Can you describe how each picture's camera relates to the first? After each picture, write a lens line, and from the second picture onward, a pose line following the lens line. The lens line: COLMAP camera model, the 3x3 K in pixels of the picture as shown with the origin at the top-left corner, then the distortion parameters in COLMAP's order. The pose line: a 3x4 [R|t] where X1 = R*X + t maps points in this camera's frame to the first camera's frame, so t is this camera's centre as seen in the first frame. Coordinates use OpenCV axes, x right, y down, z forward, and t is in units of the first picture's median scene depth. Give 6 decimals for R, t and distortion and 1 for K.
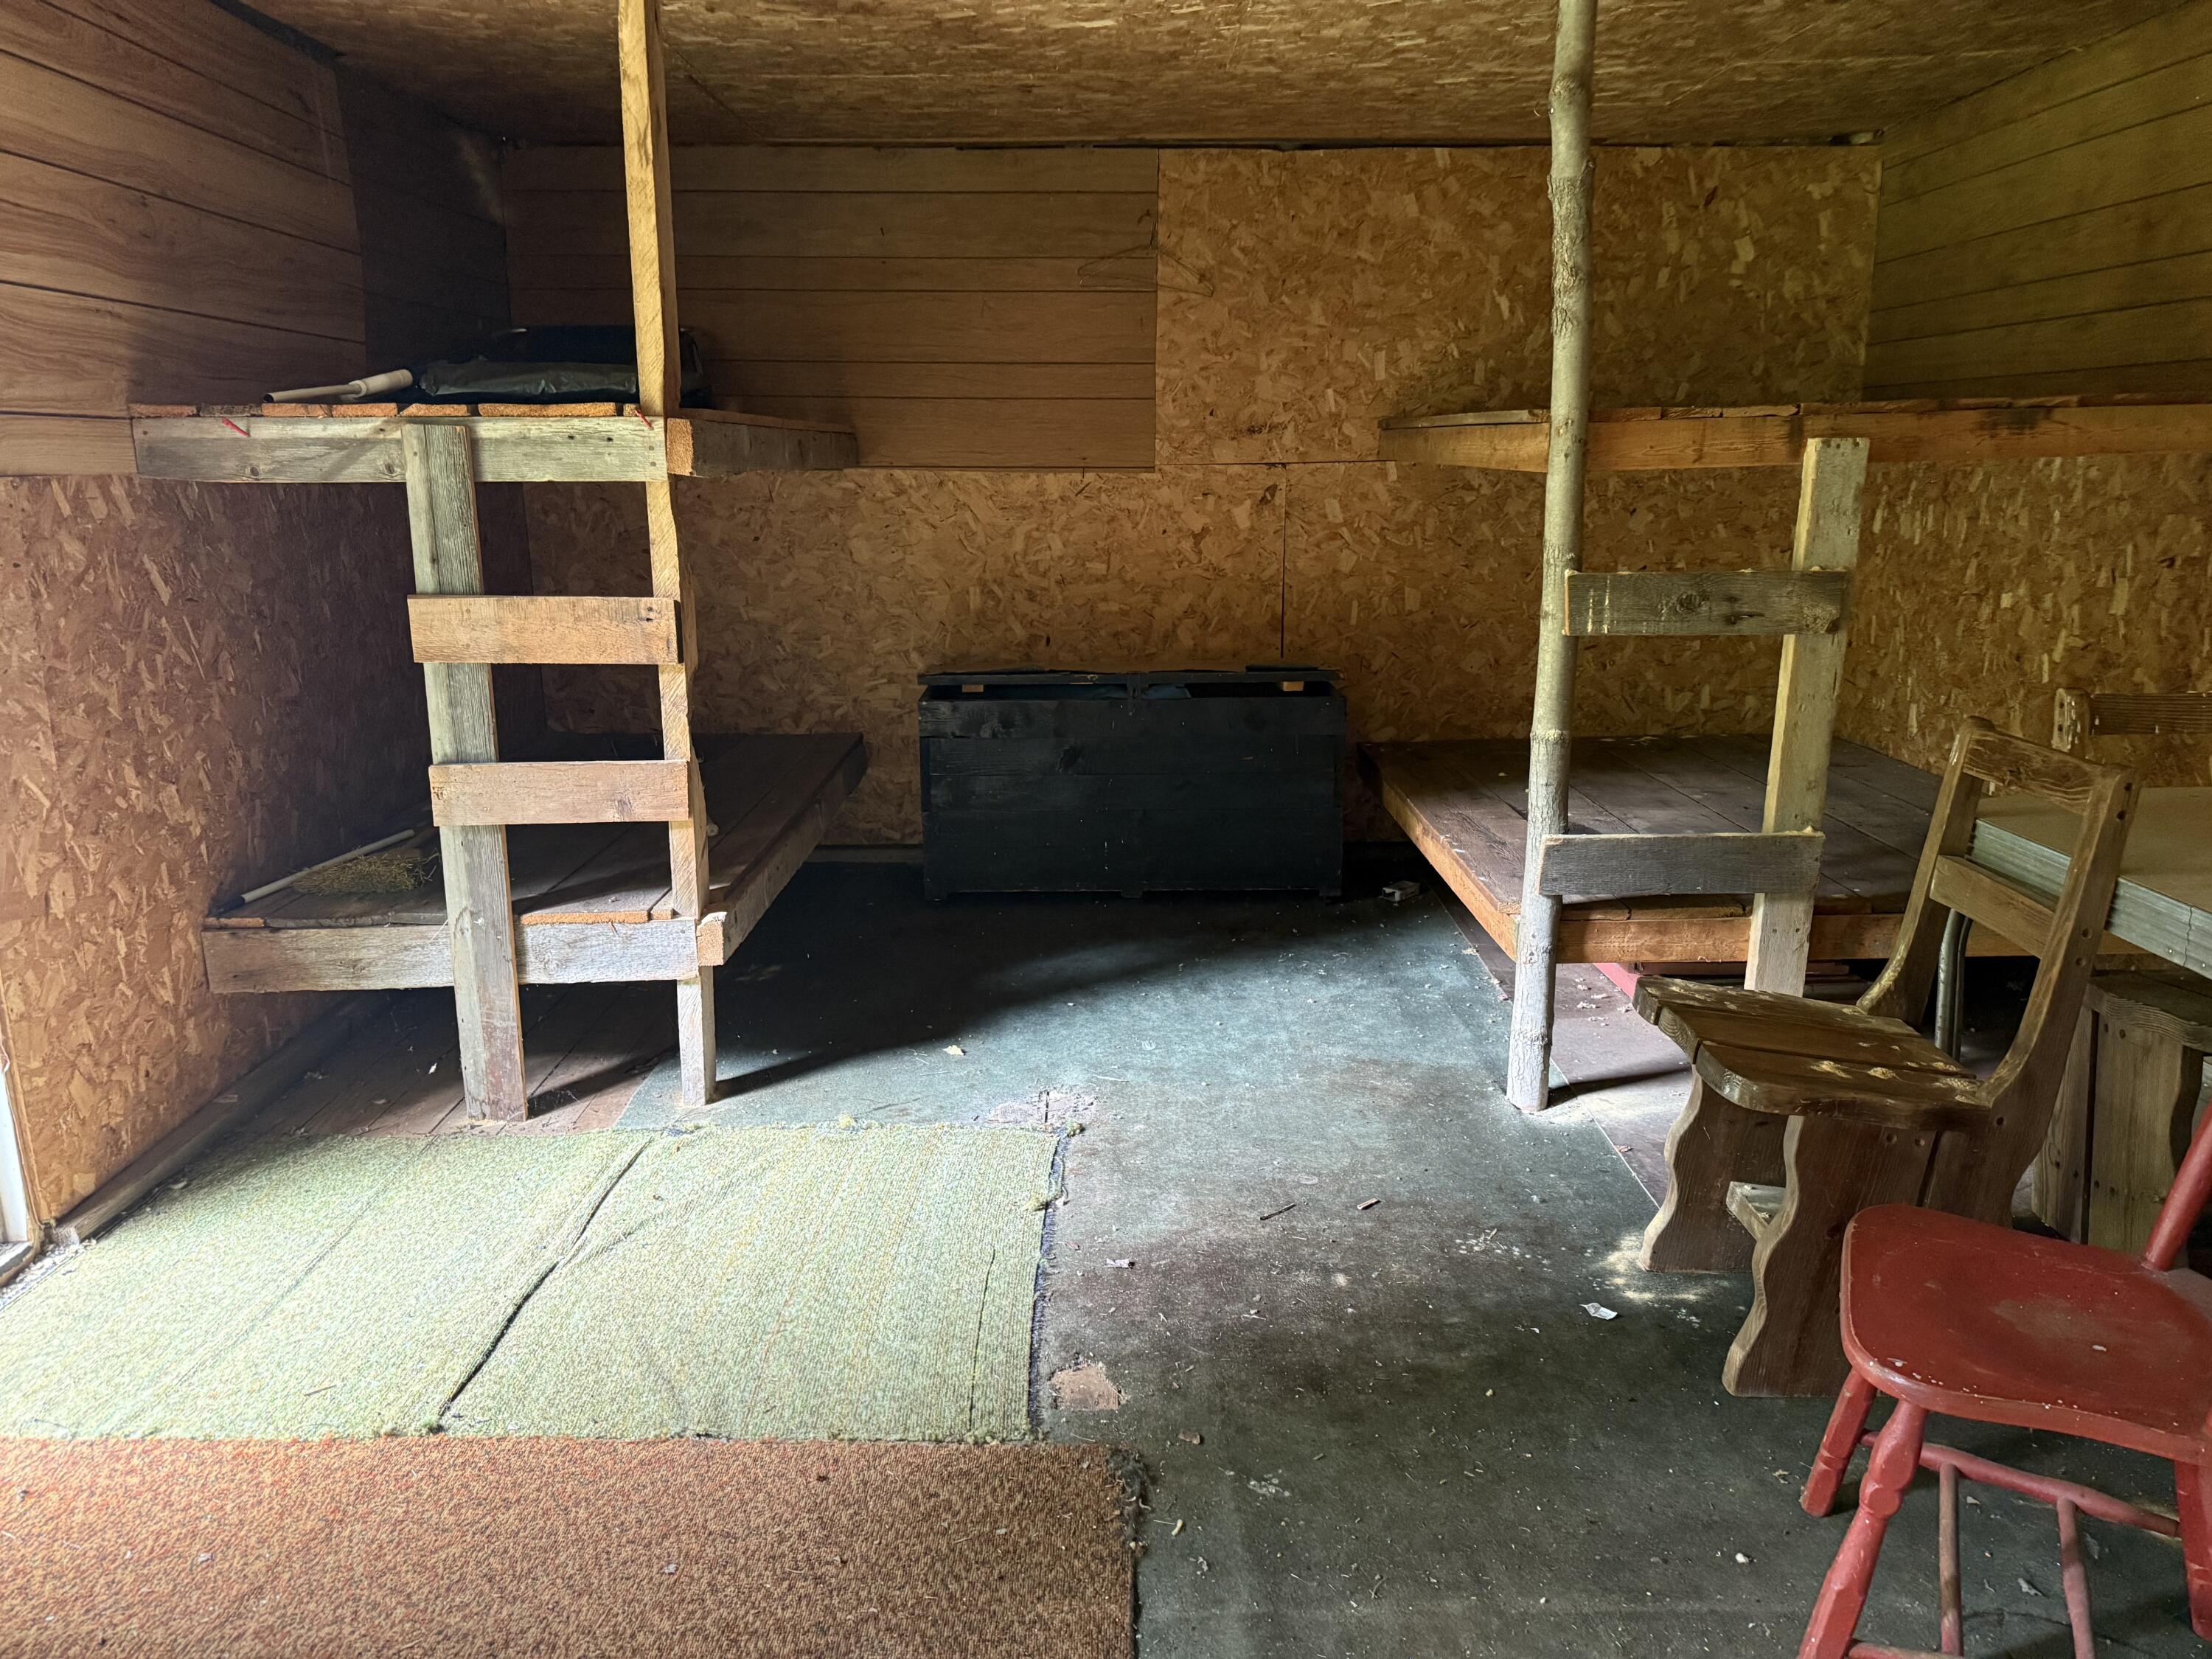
lens RADIAL K [[1539.2, 0, 1106.0], [0, 1539.2, 829.5], [0, 0, 1]] dist [-0.034913, -0.002612]
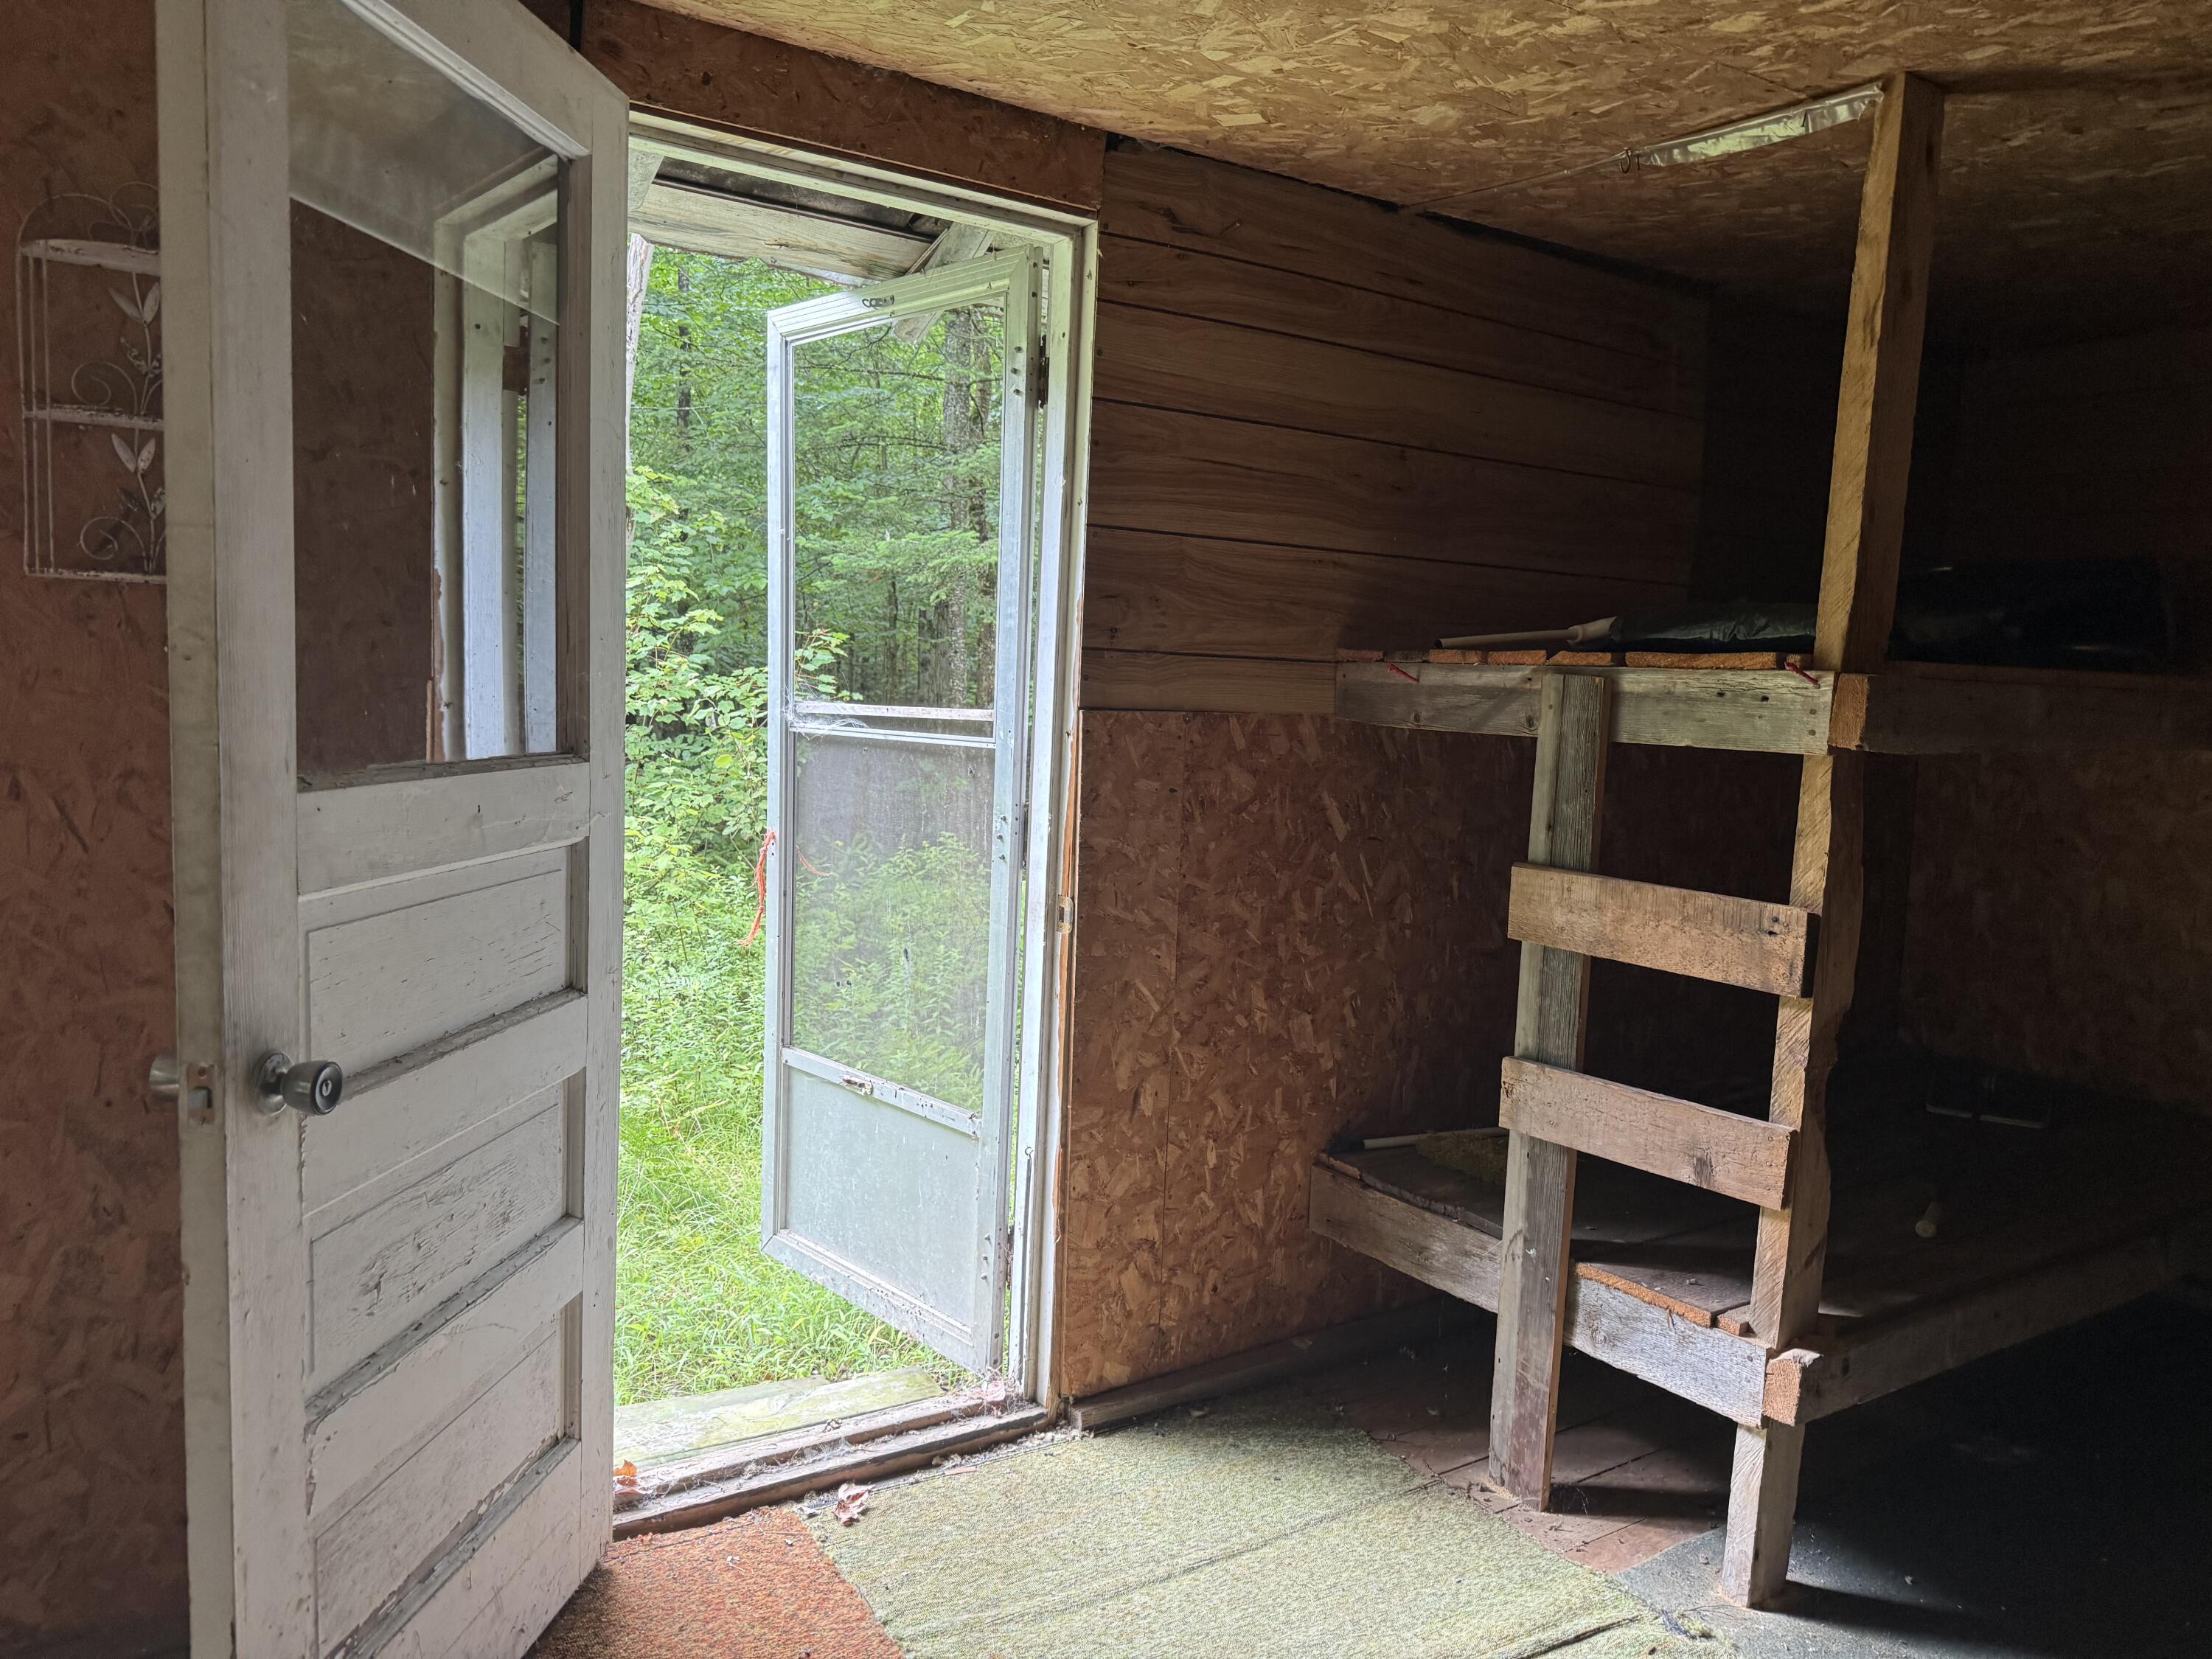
lens RADIAL K [[1520.9, 0, 1106.0], [0, 1520.9, 829.5], [0, 0, 1]] dist [0.147955, -0.282770]
pose [[0.536163, 0.101586, -0.837979, 0.160318], [-0.231828, 0.972280, -0.030462, -0.089587], [0.811656, 0.210600, 0.544851, 0.317189]]
